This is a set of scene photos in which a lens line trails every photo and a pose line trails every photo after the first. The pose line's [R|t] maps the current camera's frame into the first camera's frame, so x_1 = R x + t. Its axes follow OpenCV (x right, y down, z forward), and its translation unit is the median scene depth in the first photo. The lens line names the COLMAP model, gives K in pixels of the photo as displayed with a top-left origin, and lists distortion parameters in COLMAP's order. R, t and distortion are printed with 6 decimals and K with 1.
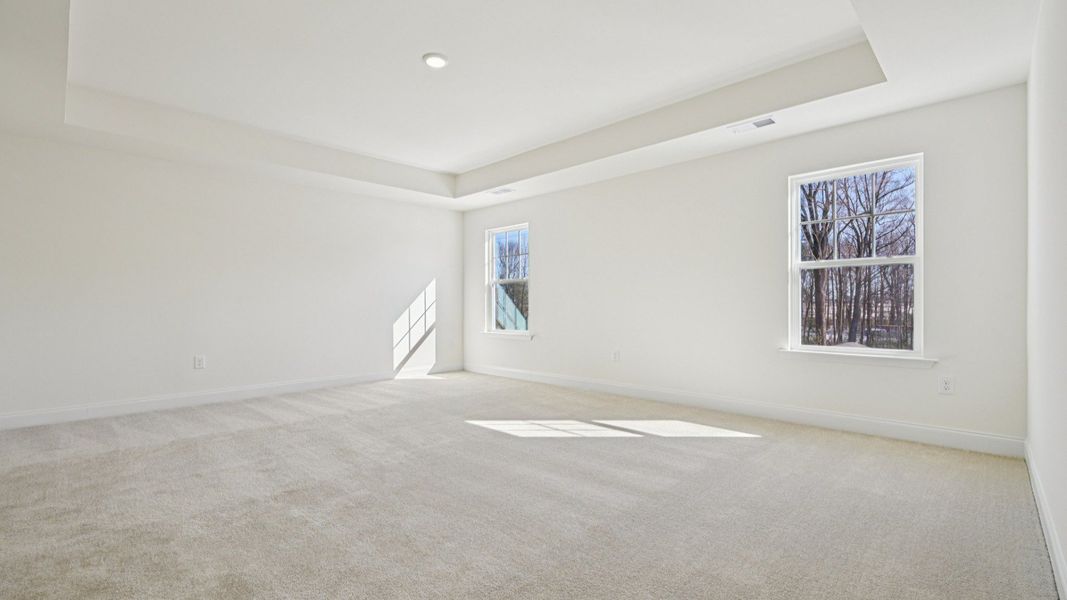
lens RADIAL K [[460.8, 0, 534.4], [0, 460.8, 313.7], [0, 0, 1]] dist [-0.000236, 0.000037]
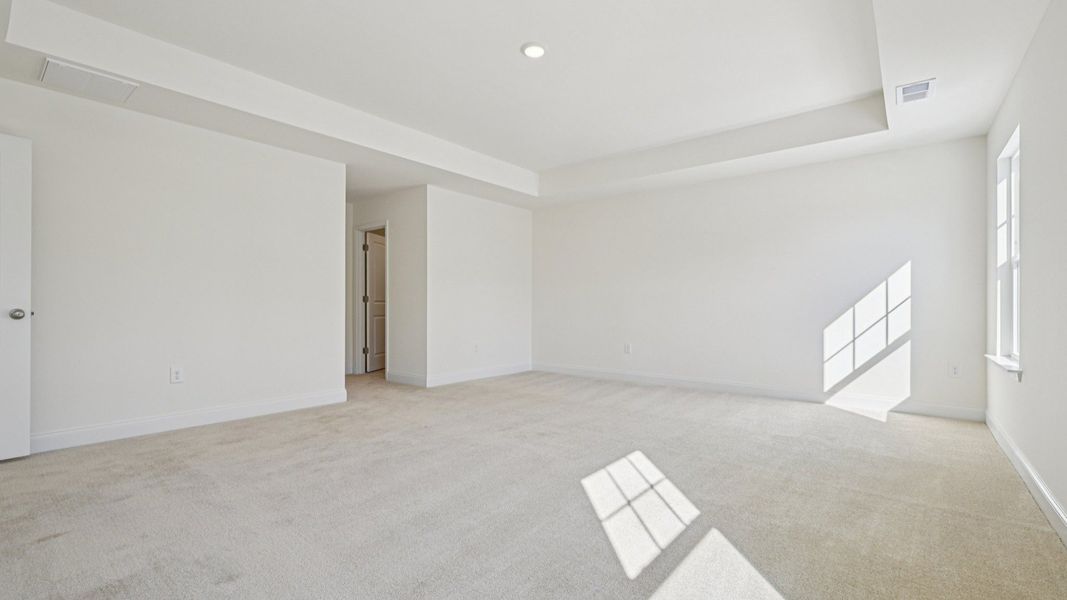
lens RADIAL K [[460.8, 0, 534.4], [0, 460.8, 313.7], [0, 0, 1]] dist [-0.000236, 0.000037]
pose [[0.093143, 0.023584, -0.995373, 0.373940], [-0.019372, 0.999573, 0.021871, -0.009664], [0.995464, 0.017245, 0.093560, 0.452071]]
